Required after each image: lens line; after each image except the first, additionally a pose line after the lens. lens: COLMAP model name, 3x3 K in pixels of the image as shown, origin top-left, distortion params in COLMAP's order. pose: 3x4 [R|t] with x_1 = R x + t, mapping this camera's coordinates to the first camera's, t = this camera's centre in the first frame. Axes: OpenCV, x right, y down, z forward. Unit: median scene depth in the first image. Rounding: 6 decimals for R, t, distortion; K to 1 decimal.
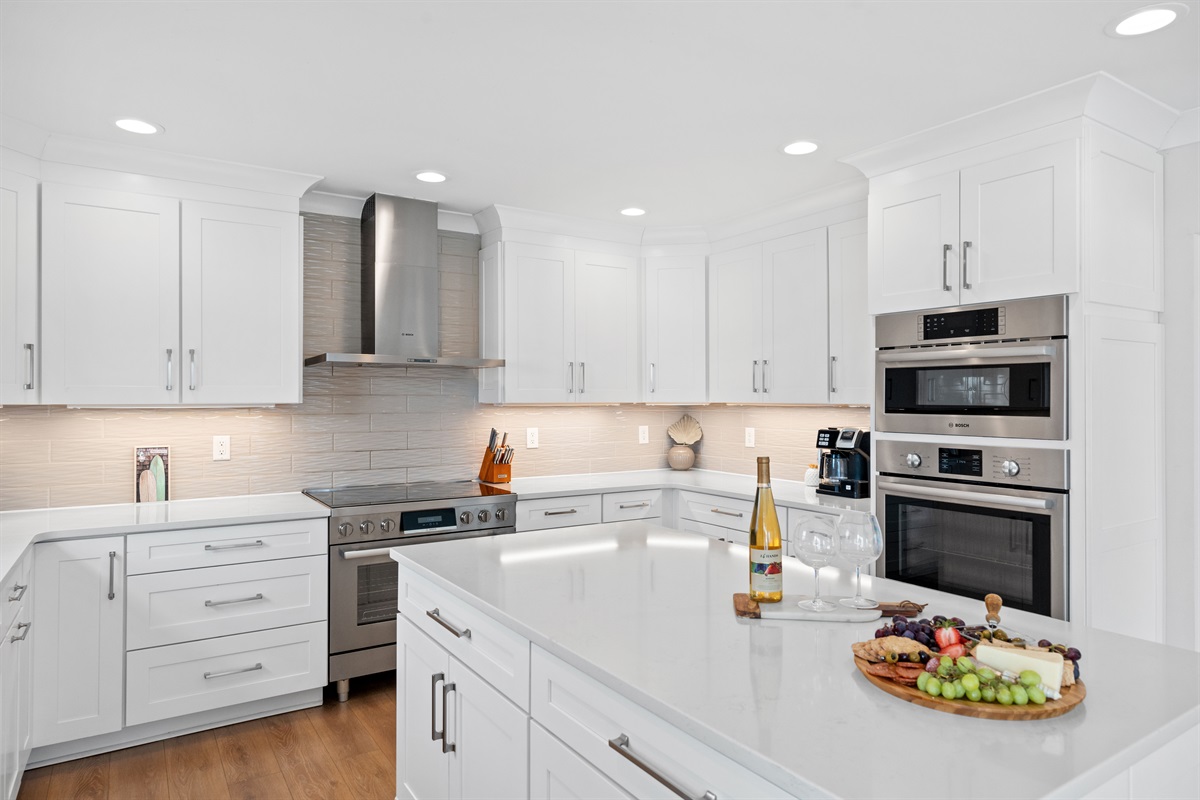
lens RADIAL K [[718.3, 0, 600.0], [0, 718.3, 400.0], [0, 0, 1]] dist [-0.002114, 0.000521]
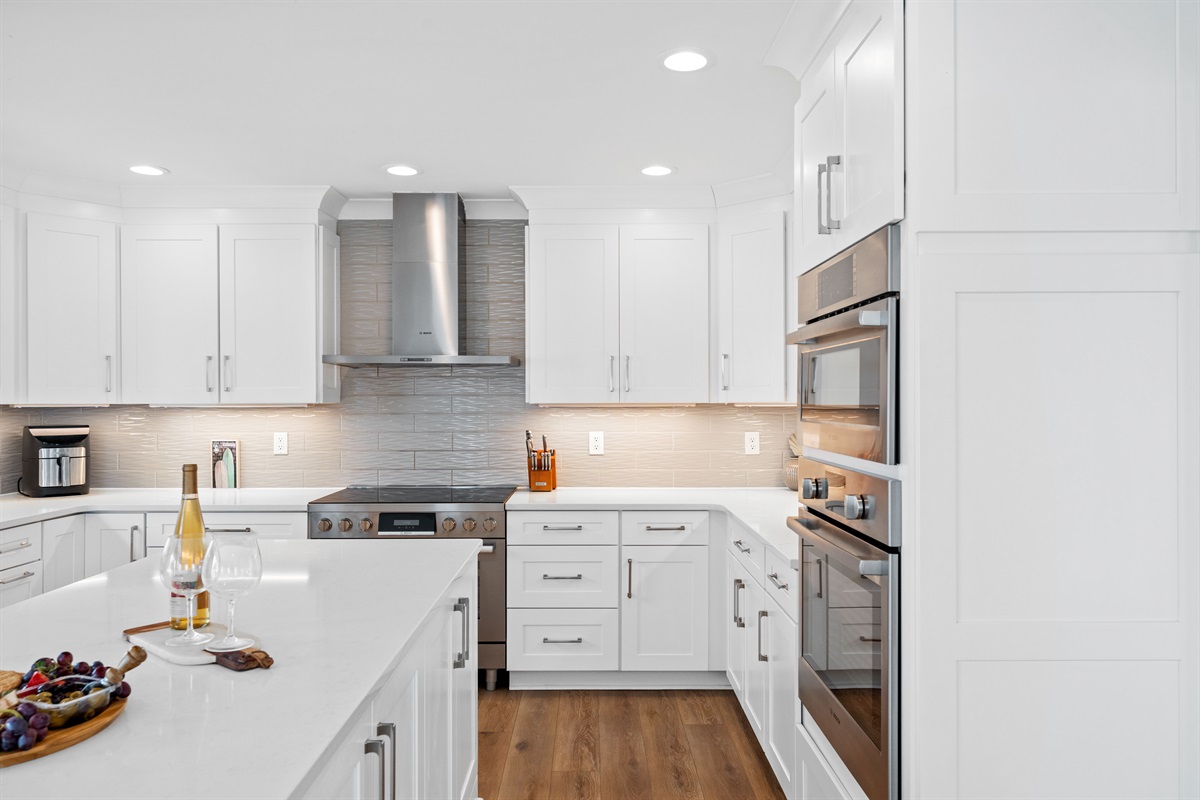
lens RADIAL K [[815.2, 0, 600.0], [0, 815.2, 400.0], [0, 0, 1]] dist [-0.000373, -0.001498]
pose [[0.845578, -0.001306, -0.533850, 0.584846], [0.001217, 0.999999, -0.000519, 0.001082], [0.533850, -0.000211, 0.845579, 0.209752]]
